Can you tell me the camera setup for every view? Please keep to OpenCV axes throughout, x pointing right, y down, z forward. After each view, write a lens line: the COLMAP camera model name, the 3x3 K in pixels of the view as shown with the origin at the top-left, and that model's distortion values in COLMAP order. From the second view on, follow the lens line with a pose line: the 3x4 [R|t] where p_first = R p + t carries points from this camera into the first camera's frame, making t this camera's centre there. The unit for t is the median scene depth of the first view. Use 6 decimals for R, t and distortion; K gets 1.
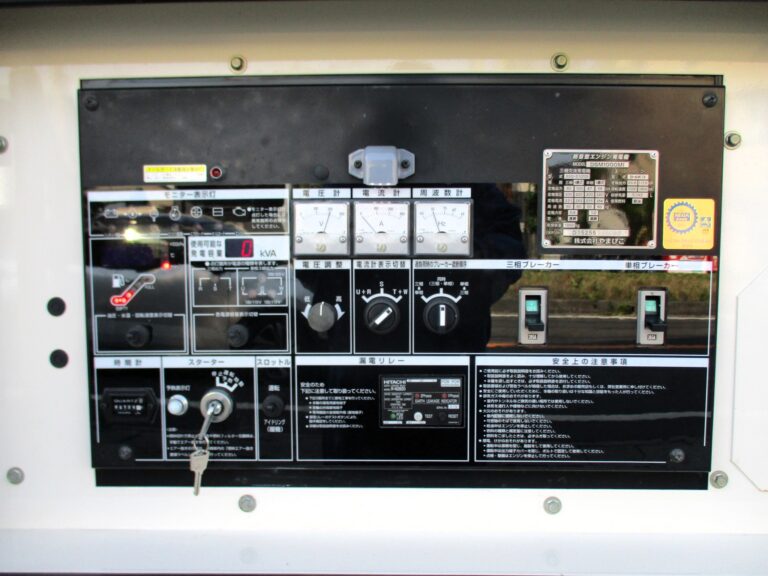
lens RADIAL K [[645.3, 0, 382.9], [0, 645.3, 287.7], [0, 0, 1]] dist [-0.010370, -0.003293]
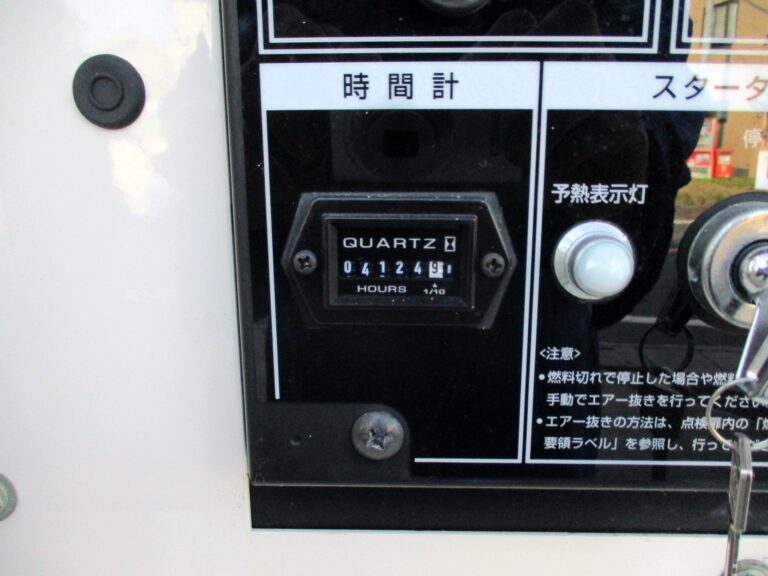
lens RADIAL K [[645.3, 0, 385.2], [0, 645.3, 286.9], [0, 0, 1]] dist [-0.010370, -0.003293]
pose [[0.999924, 0.009830, 0.007504, -0.393497], [-0.010929, 0.986374, 0.164156, 0.147680], [-0.005788, -0.164225, 0.986406, 0.729886]]
